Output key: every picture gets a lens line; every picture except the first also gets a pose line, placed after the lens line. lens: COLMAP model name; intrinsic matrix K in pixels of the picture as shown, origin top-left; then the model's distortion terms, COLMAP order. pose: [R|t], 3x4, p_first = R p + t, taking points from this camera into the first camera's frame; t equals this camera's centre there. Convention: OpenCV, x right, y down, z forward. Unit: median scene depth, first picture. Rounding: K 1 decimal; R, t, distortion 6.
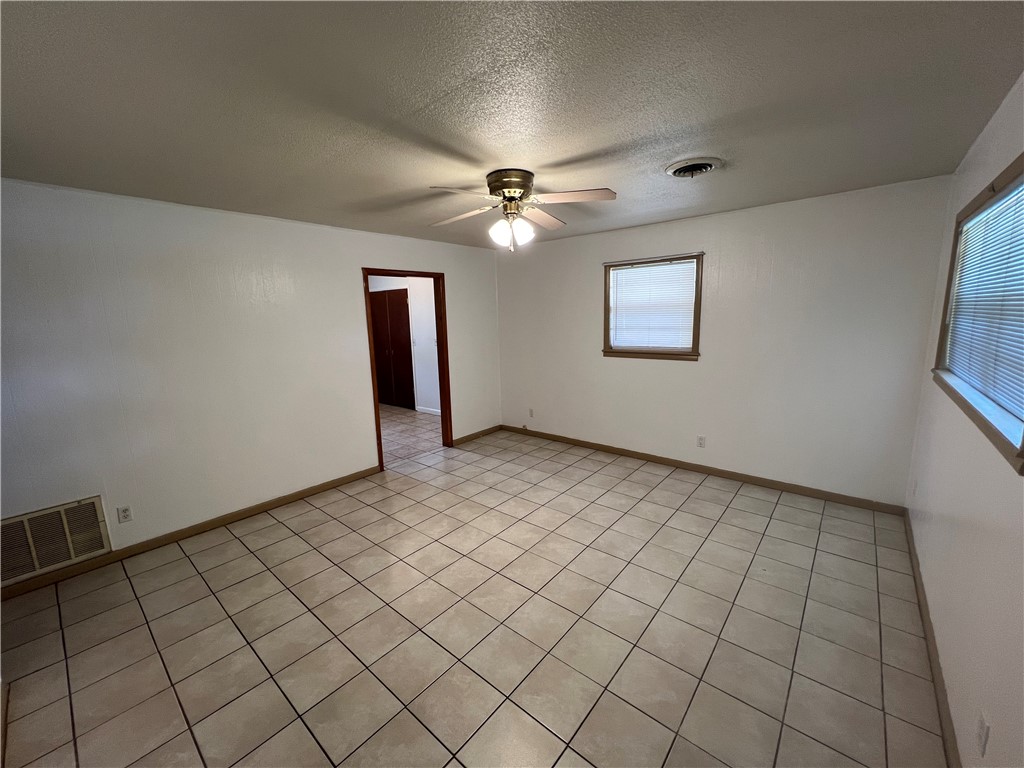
lens RADIAL K [[405.9, 0, 512.0], [0, 405.9, 384.0], [0, 0, 1]] dist [0.000883, -0.000033]
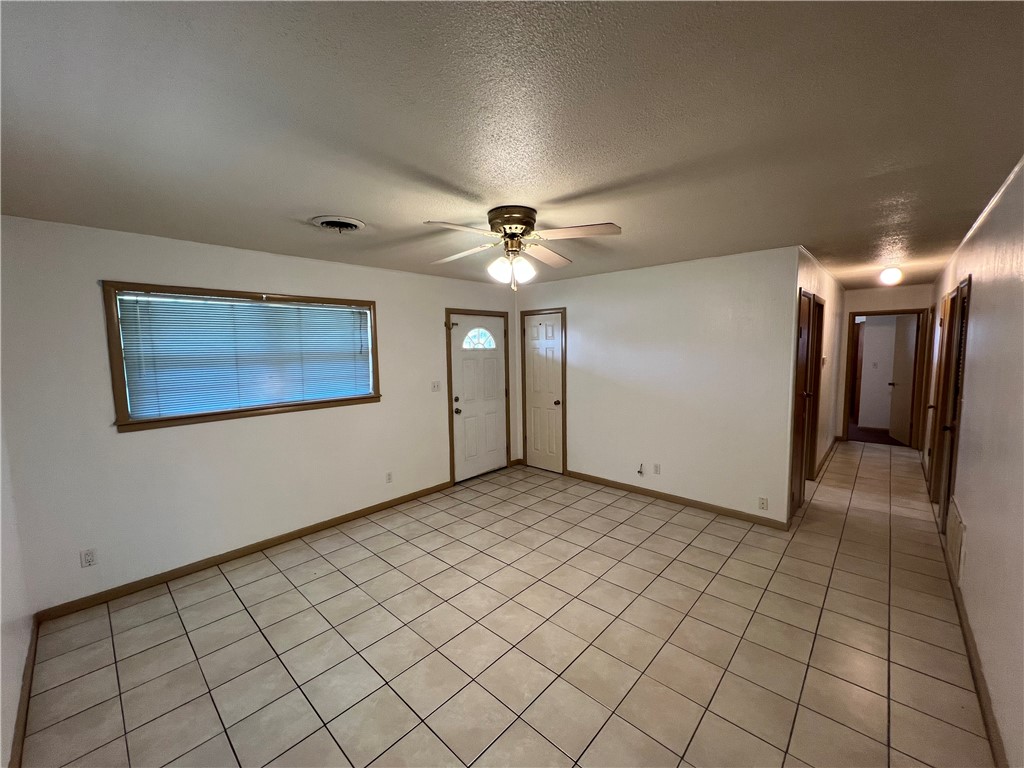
lens RADIAL K [[405.9, 0, 512.0], [0, 405.9, 384.0], [0, 0, 1]] dist [0.000883, -0.000033]
pose [[-0.998261, 0.038697, 0.044473, -0.030308], [0.048801, 0.965662, 0.255179, -0.354432], [-0.033071, 0.256905, -0.965871, 1.965068]]
